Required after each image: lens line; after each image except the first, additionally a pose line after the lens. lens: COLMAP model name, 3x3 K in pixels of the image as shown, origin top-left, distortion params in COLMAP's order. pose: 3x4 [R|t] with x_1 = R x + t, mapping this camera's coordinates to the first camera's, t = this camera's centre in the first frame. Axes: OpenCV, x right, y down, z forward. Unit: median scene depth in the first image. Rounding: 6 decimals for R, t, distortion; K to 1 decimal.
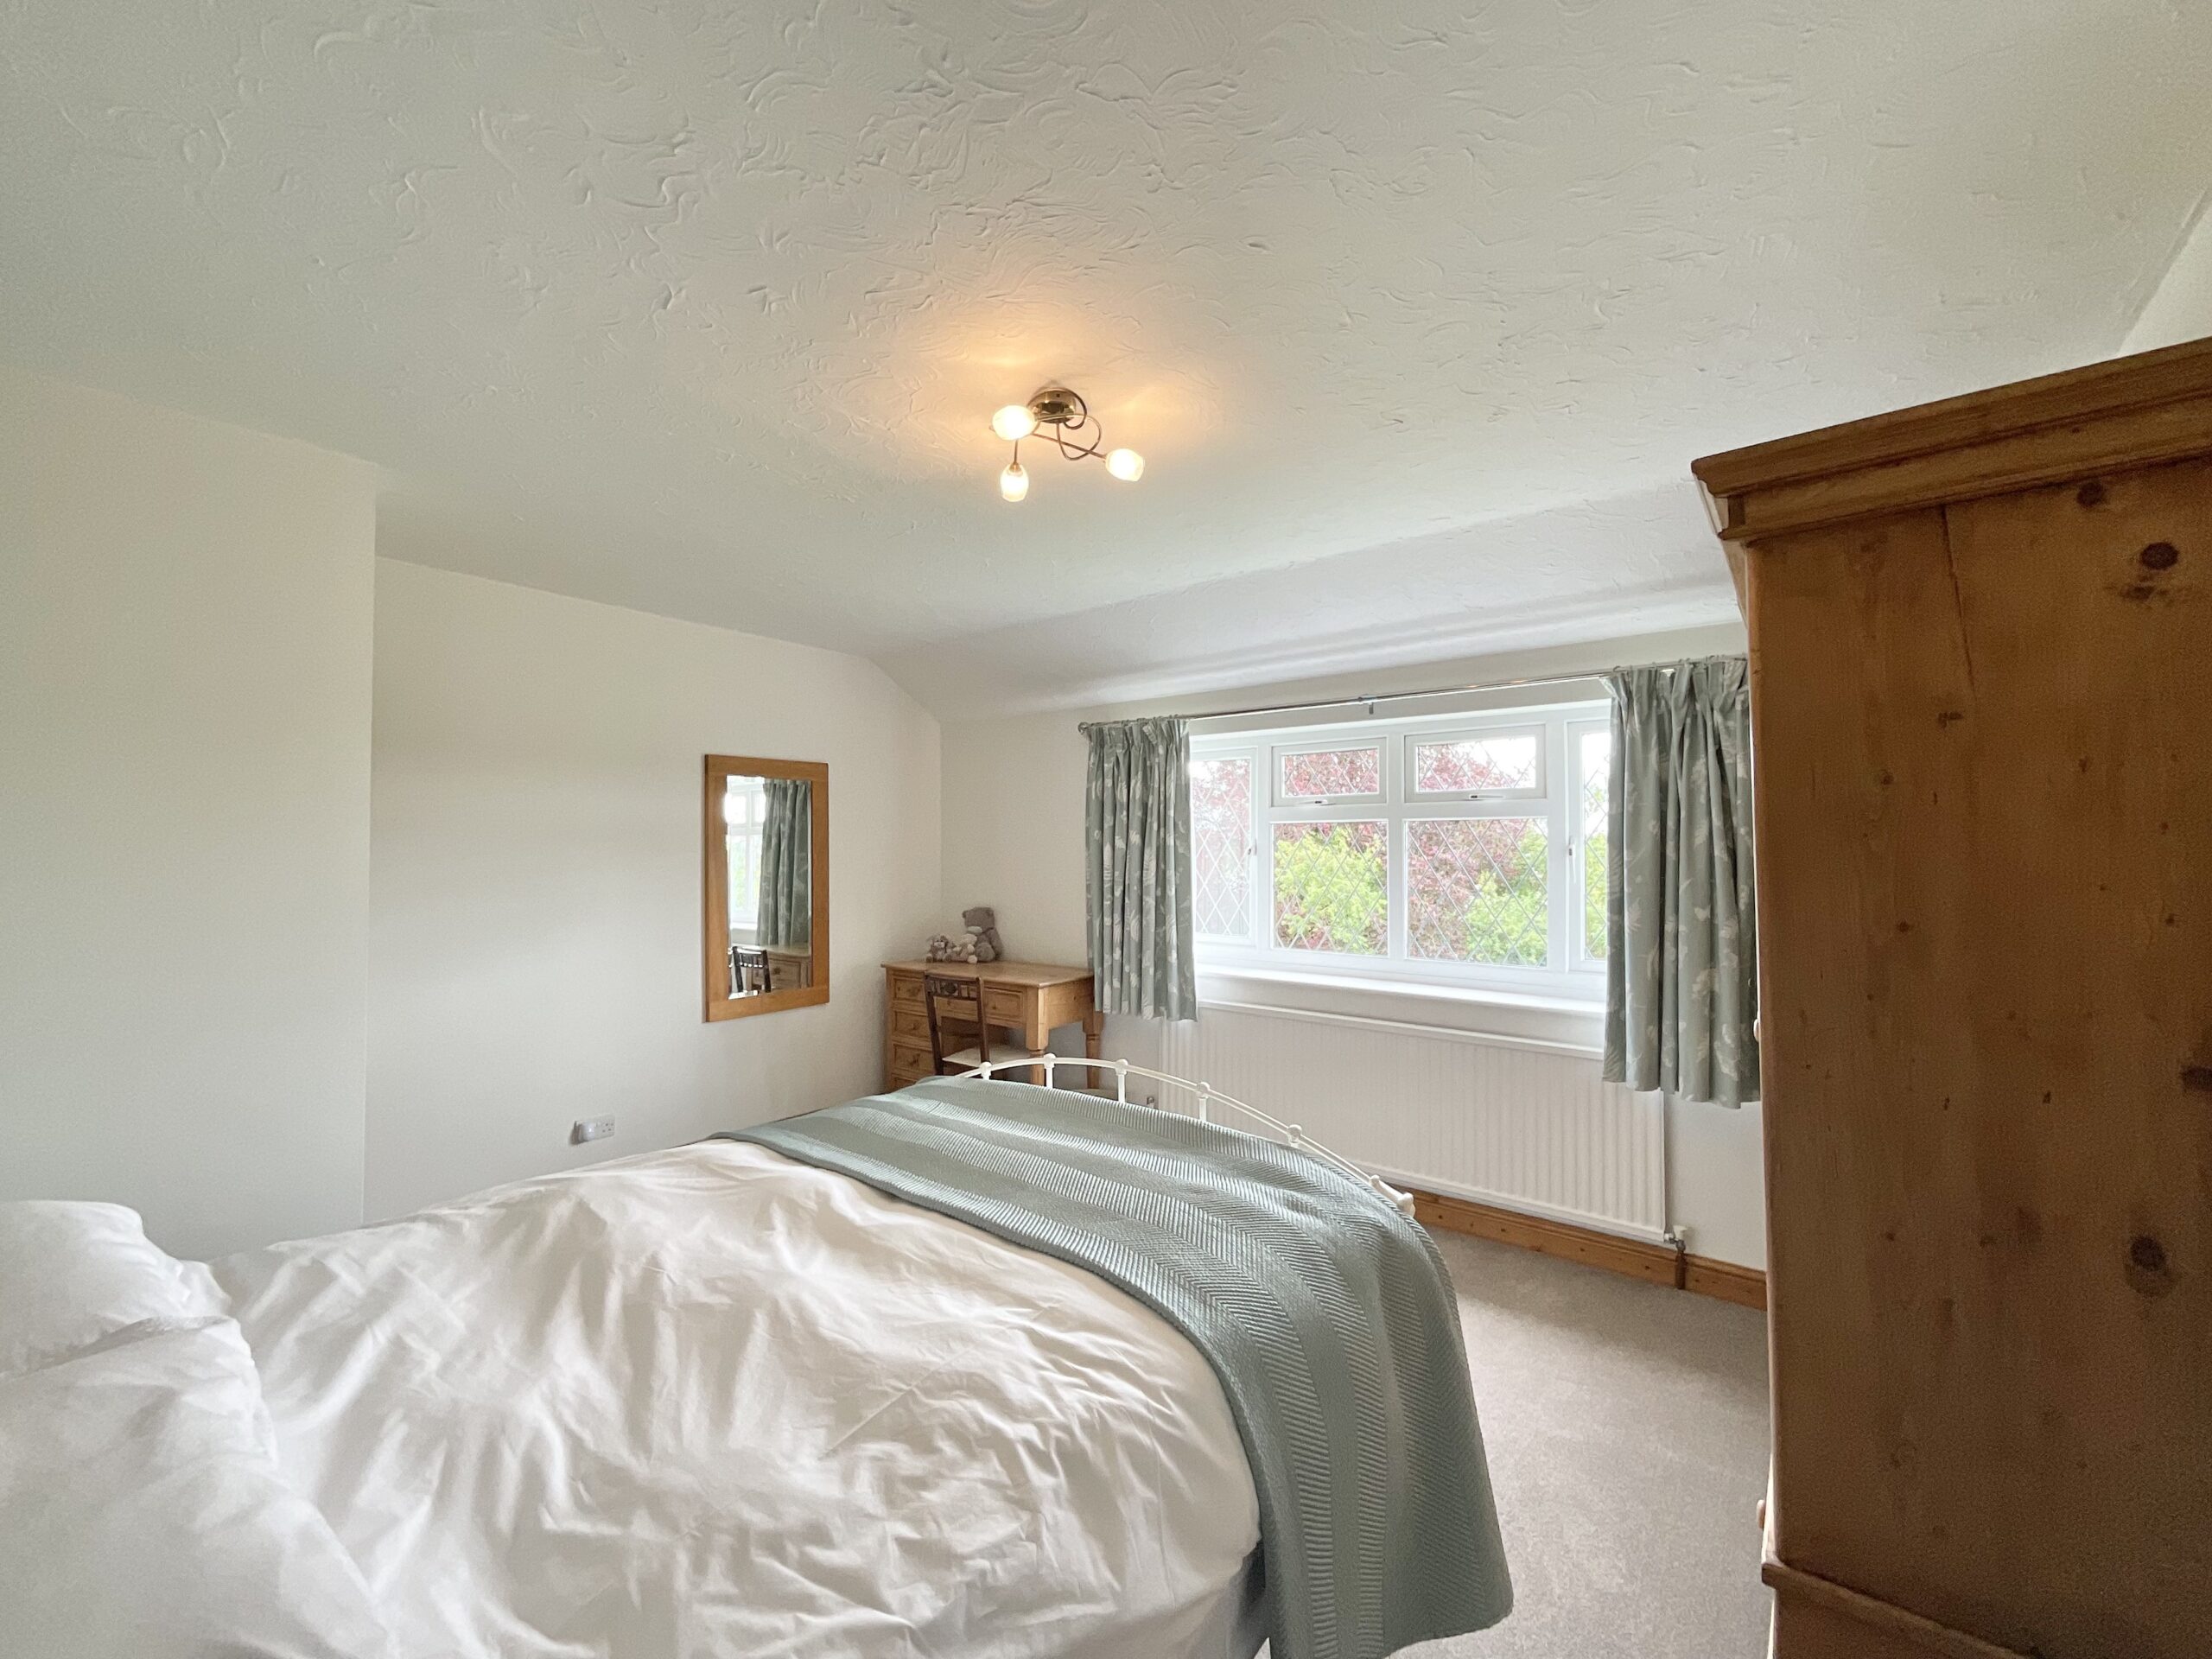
lens RADIAL K [[903.2, 0, 1119.5], [0, 903.2, 837.1], [0, 0, 1]] dist [-0.001934, 0.001706]
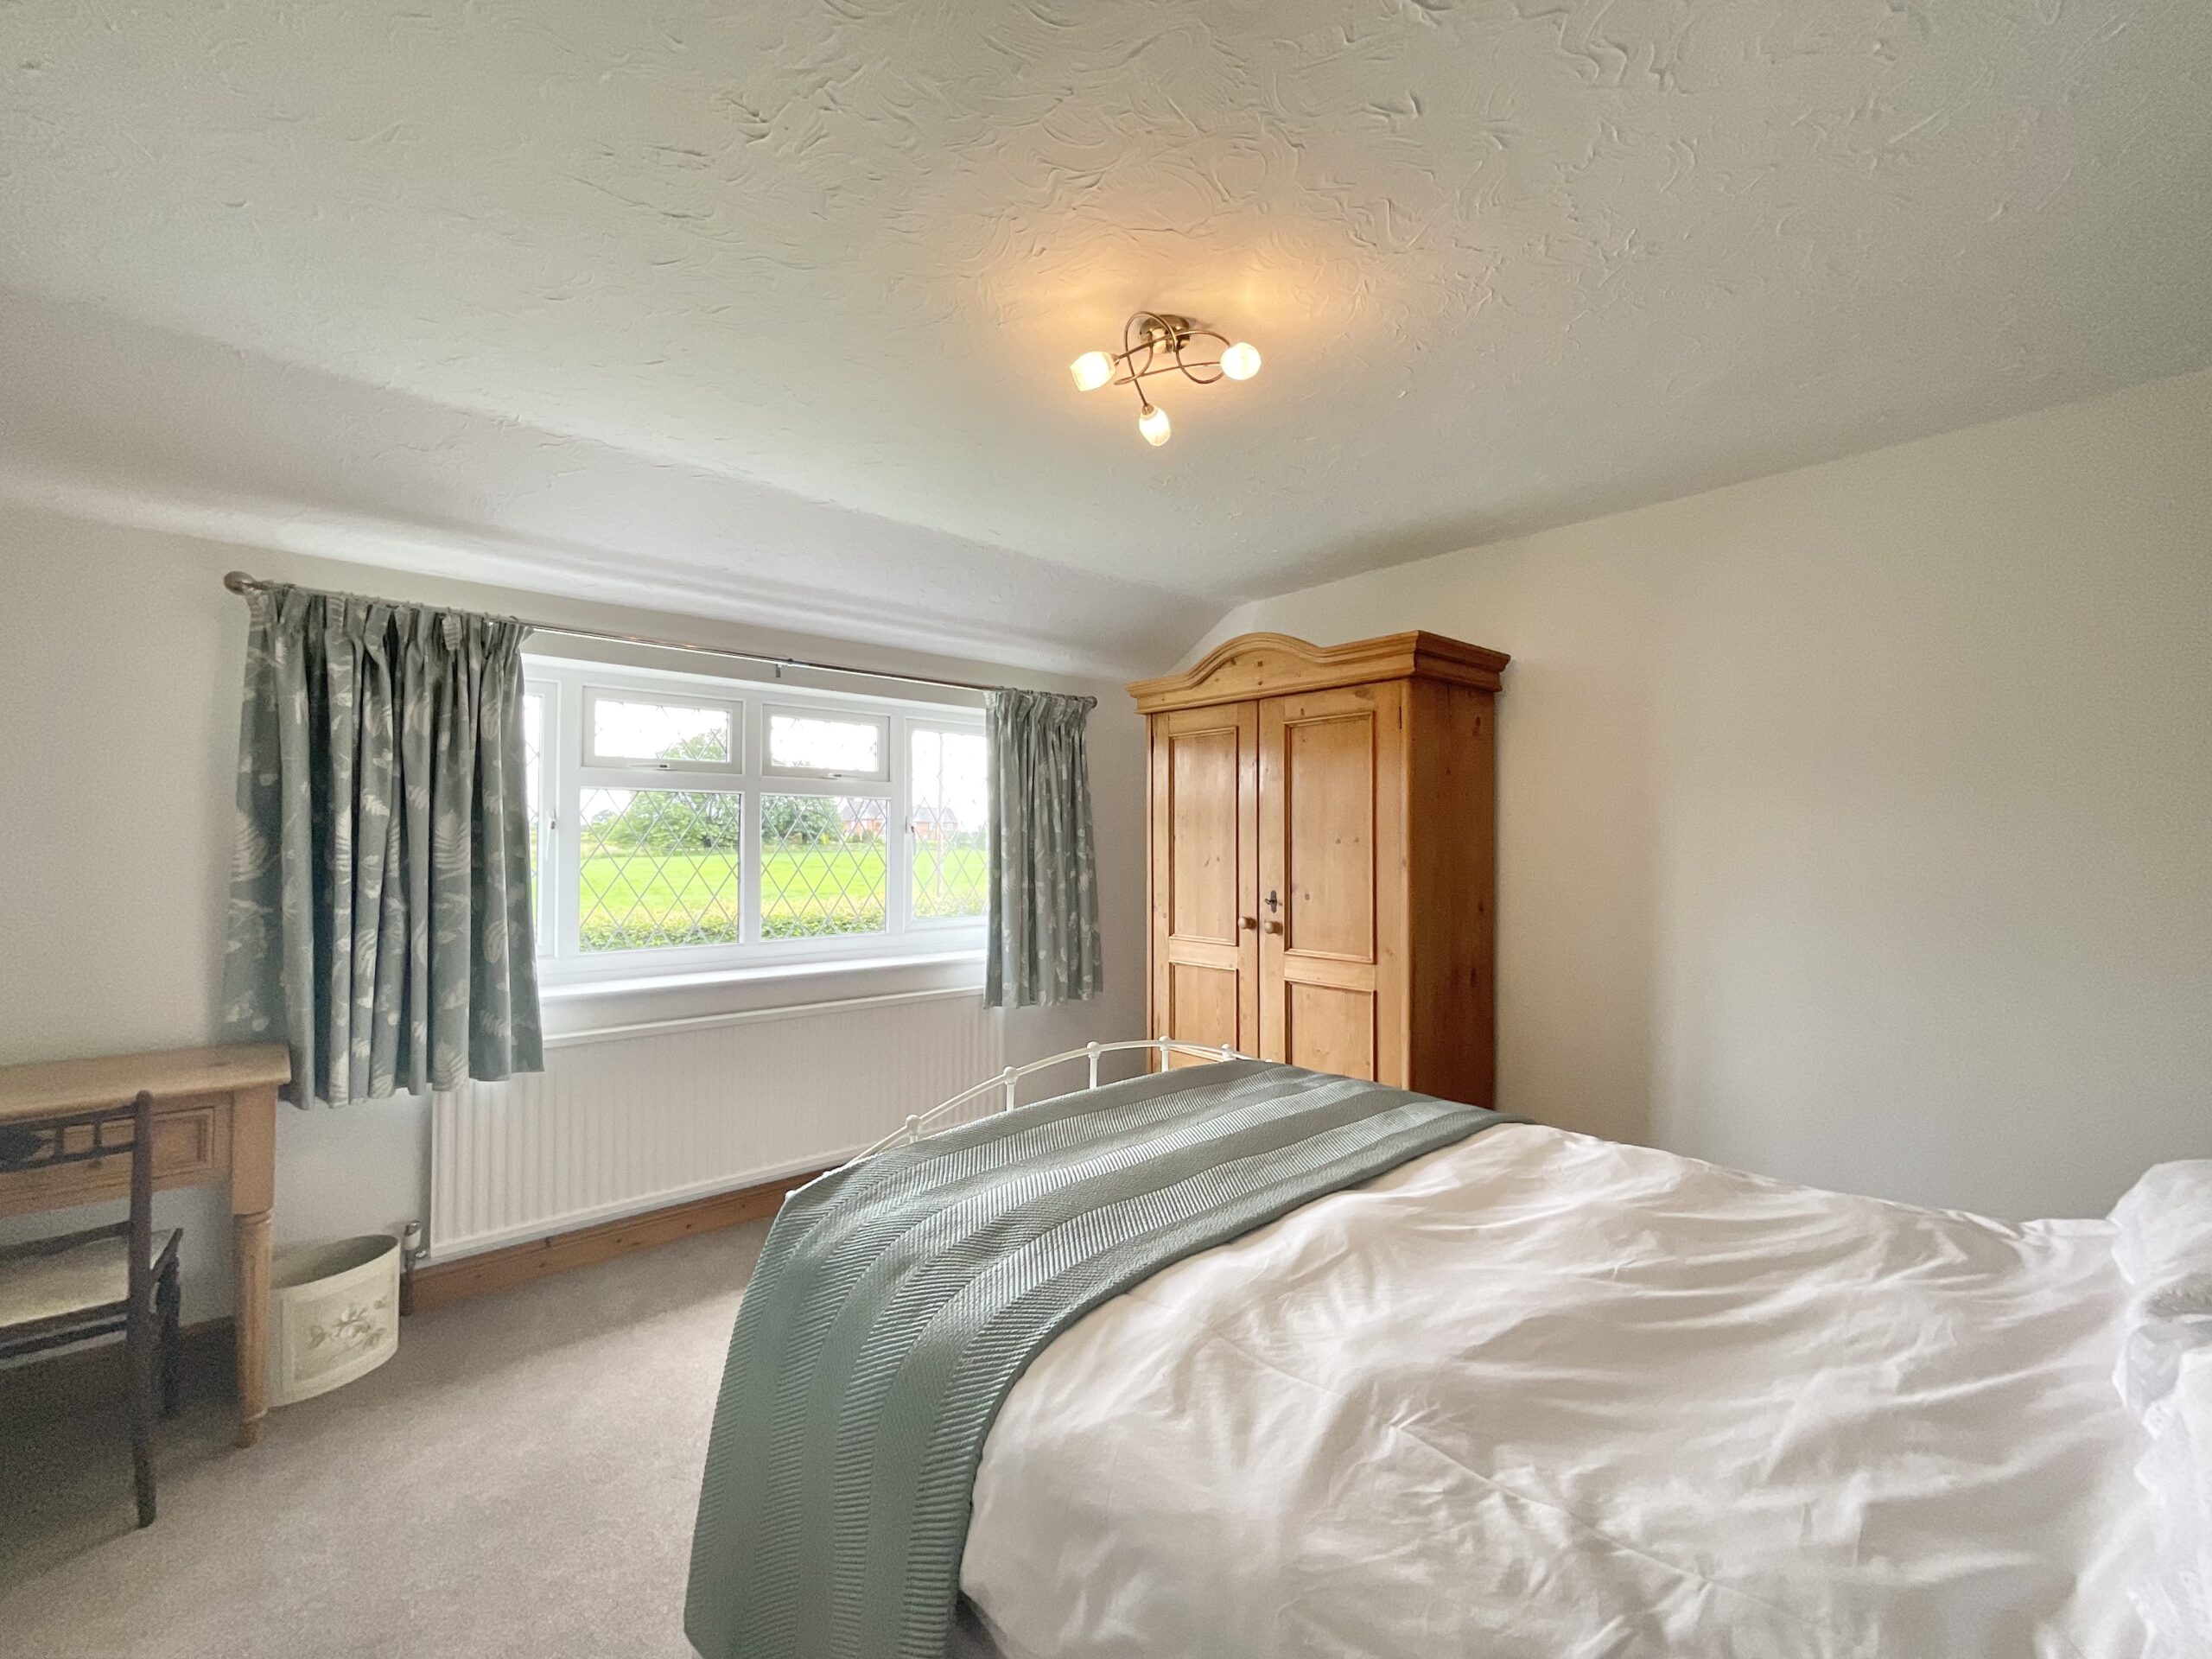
lens RADIAL K [[903.2, 0, 1096.0], [0, 903.2, 832.1], [0, 0, 1]] dist [-0.001934, 0.001706]
pose [[0.187239, 0.010701, 0.982256, -0.682388], [-0.018470, 0.999802, -0.007372, 0.026715], [-0.982141, -0.016762, 0.187399, 0.615079]]
